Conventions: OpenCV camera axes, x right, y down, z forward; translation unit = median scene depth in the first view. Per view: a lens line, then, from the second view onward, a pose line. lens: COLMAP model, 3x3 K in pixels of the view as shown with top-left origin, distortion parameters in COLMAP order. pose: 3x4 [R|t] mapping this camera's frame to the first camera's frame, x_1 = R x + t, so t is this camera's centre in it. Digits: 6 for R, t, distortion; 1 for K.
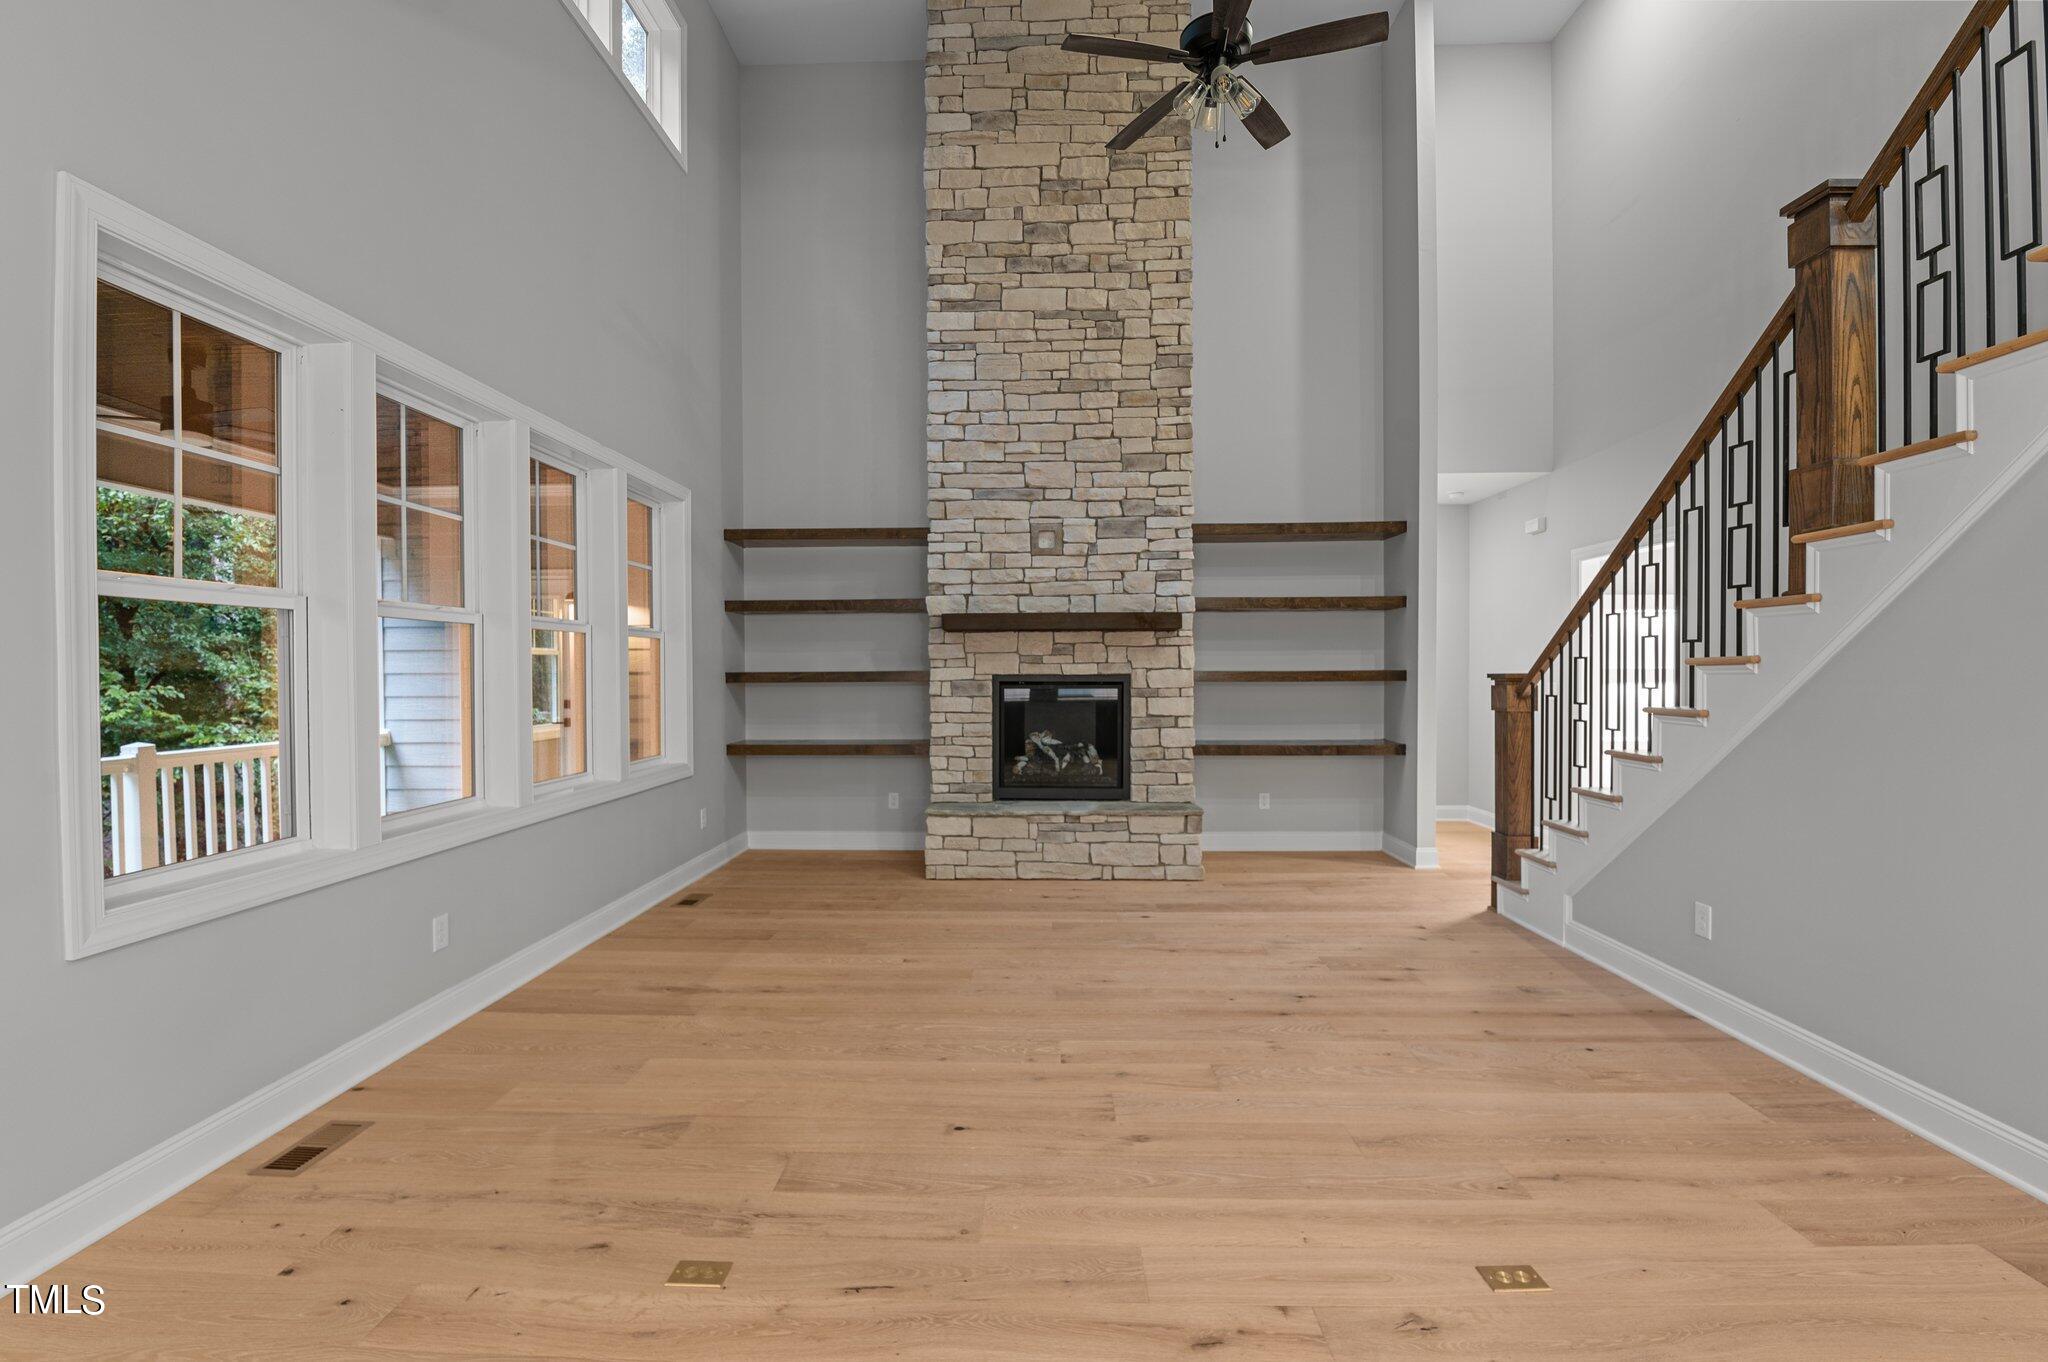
lens RADIAL K [[878.0, 0, 1010.0], [0, 878.0, 689.1], [0, 0, 1]] dist [-0.005686, -0.004854]
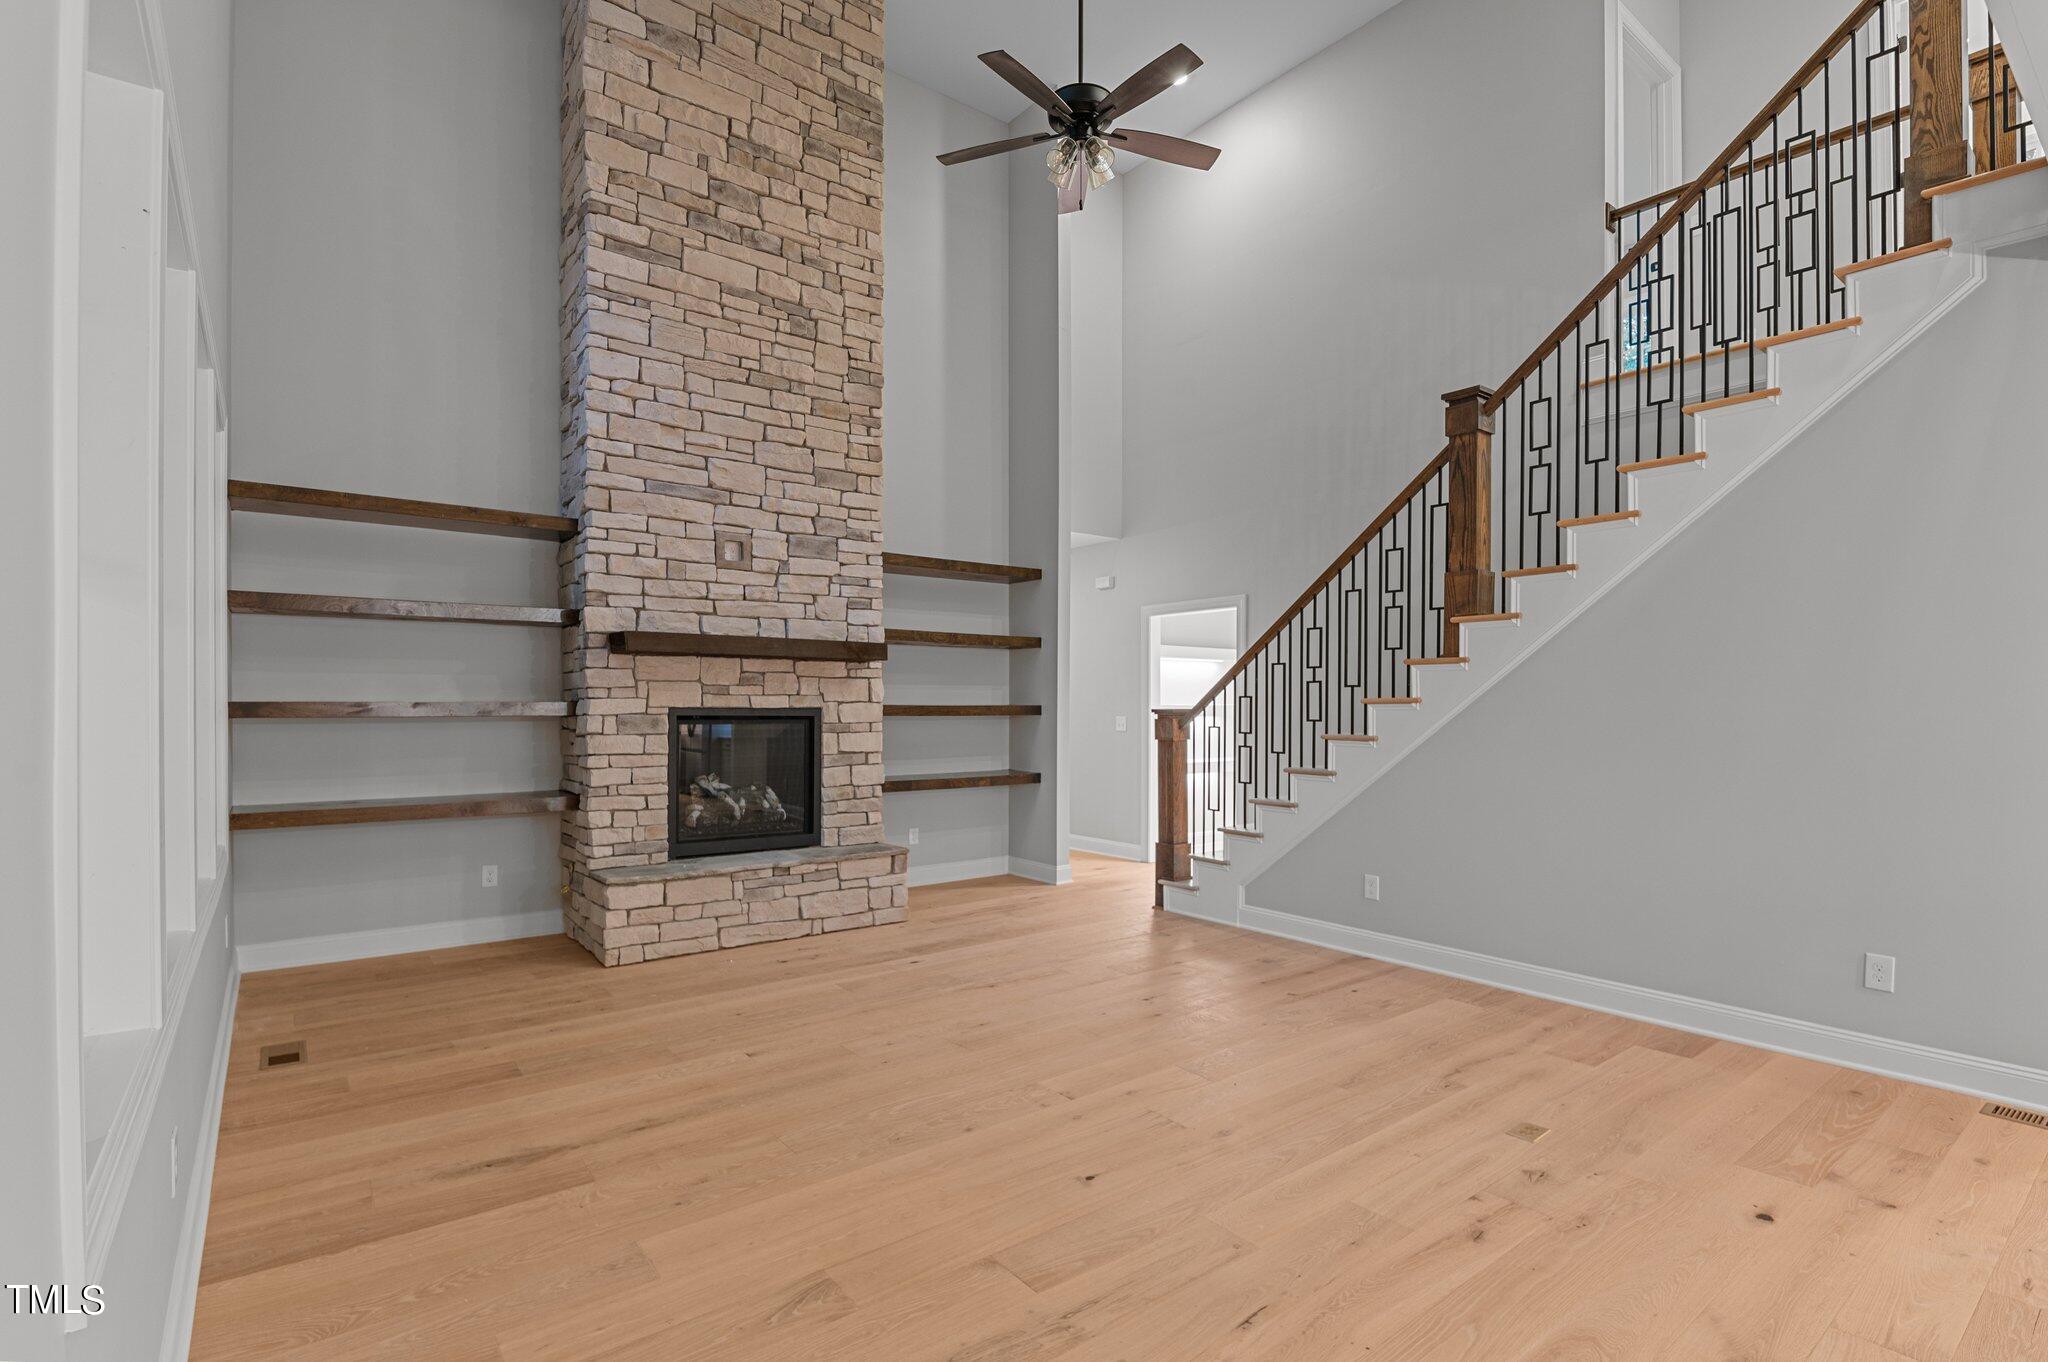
lens RADIAL K [[956.0, 0, 1013.4], [0, 956.0, 716.0], [0, 0, 1]] dist [-0.001703, -0.003640]
pose [[0.774538, -0.000626, 0.632528, -0.343439], [0.006229, 0.999959, -0.006637, -0.000427], [-0.632497, 0.009081, 0.774509, 0.101785]]
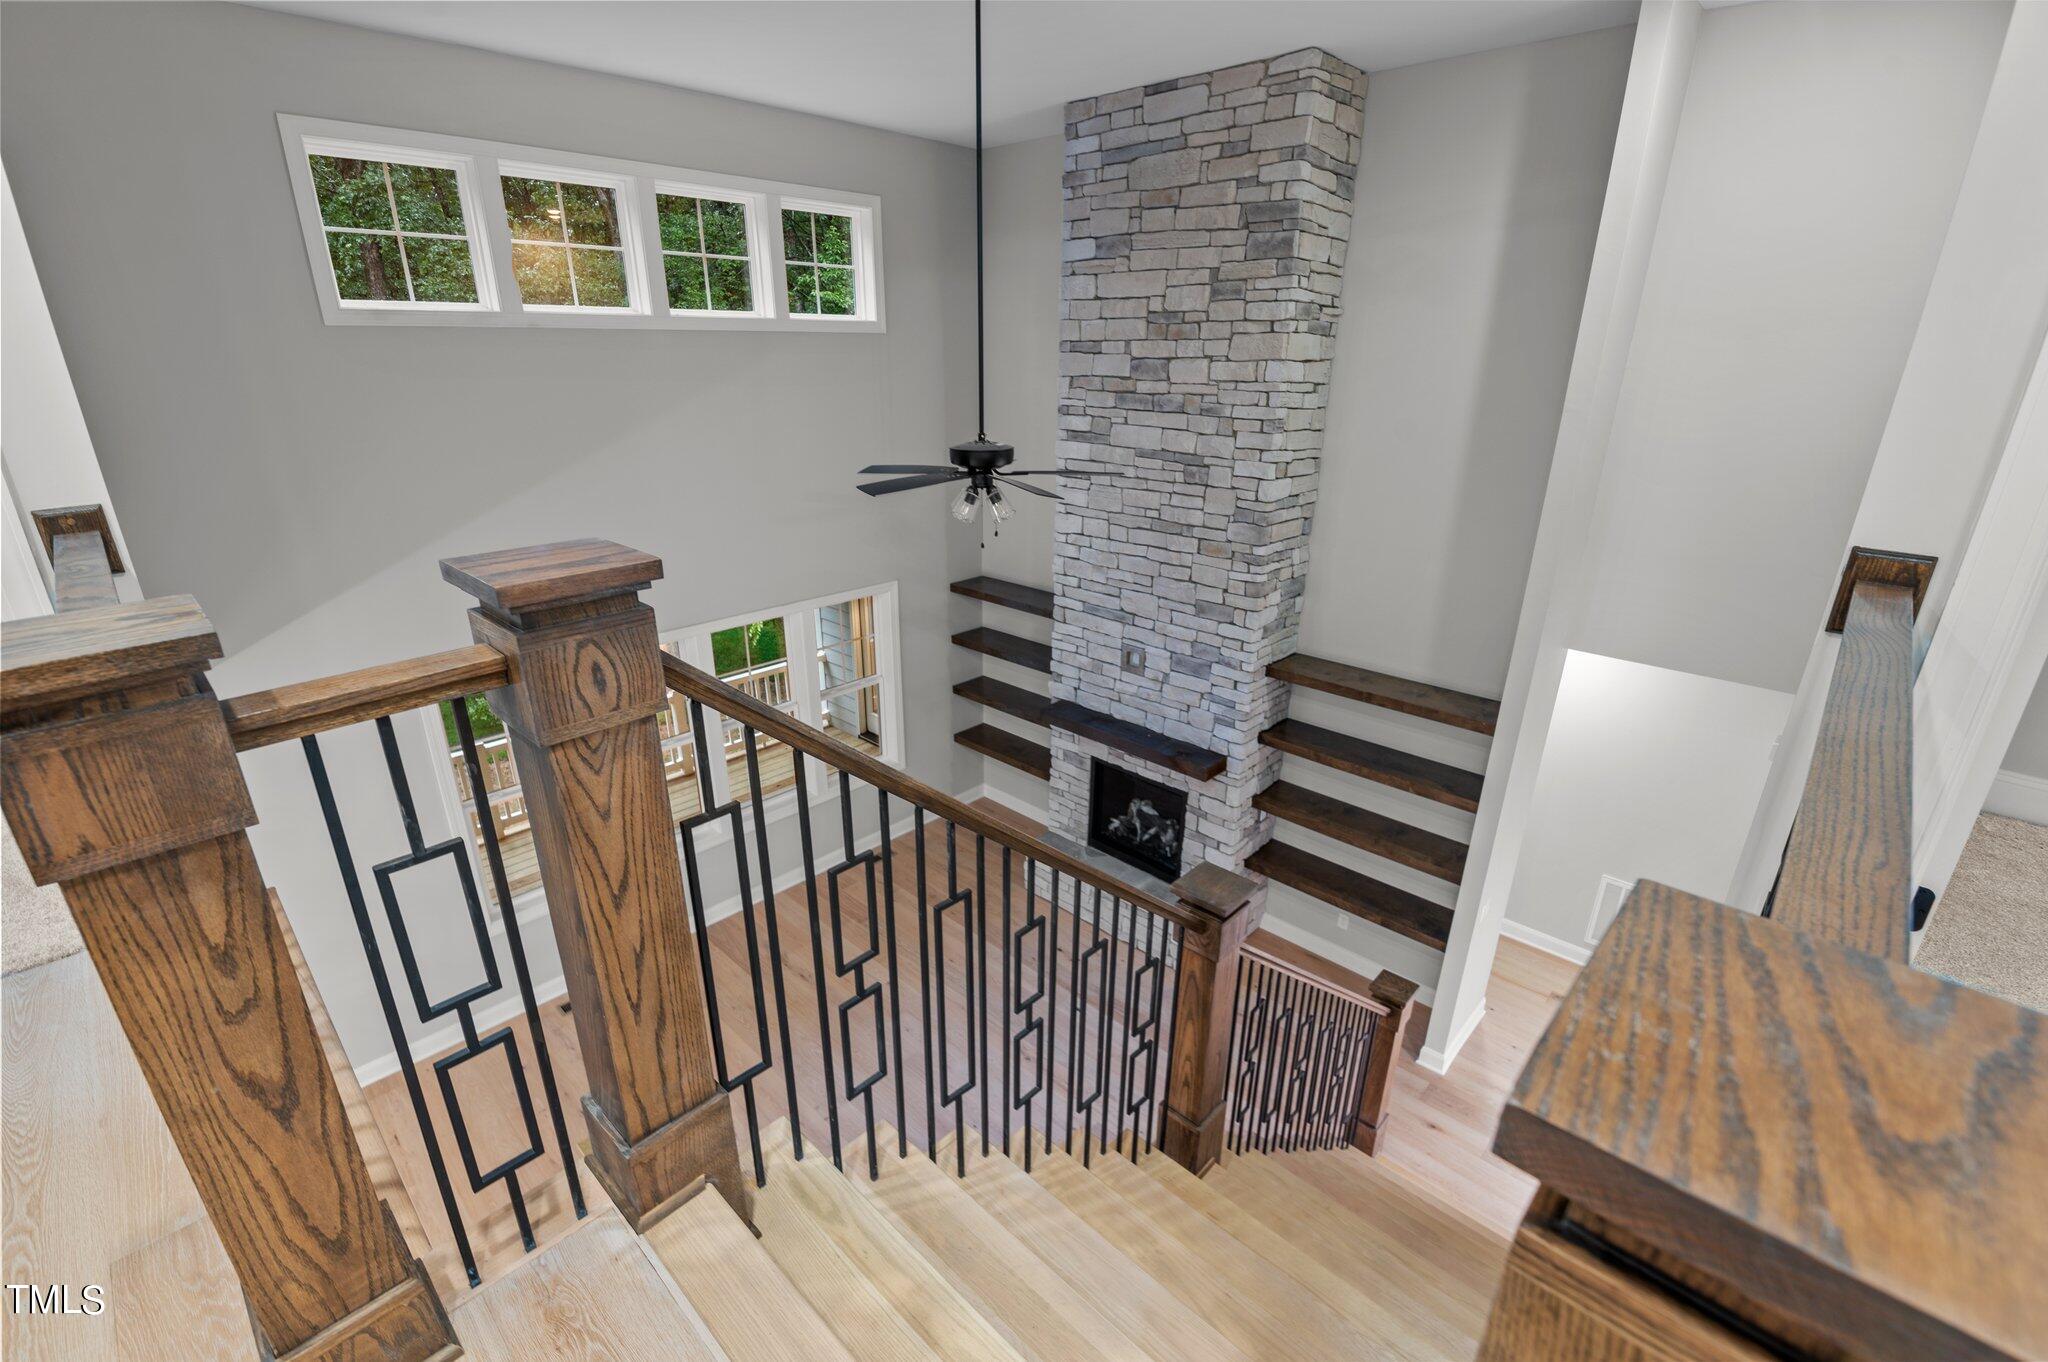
lens RADIAL K [[878.0, 0, 1019.4], [0, 878.0, 693.9], [0, 0, 1]] dist [-0.005686, -0.004854]
pose [[0.752318, 0.248445, -0.610158, 0.630182], [-0.024031, 0.935898, 0.351451, -0.523968], [0.658362, -0.249740, 0.710063, 0.106472]]
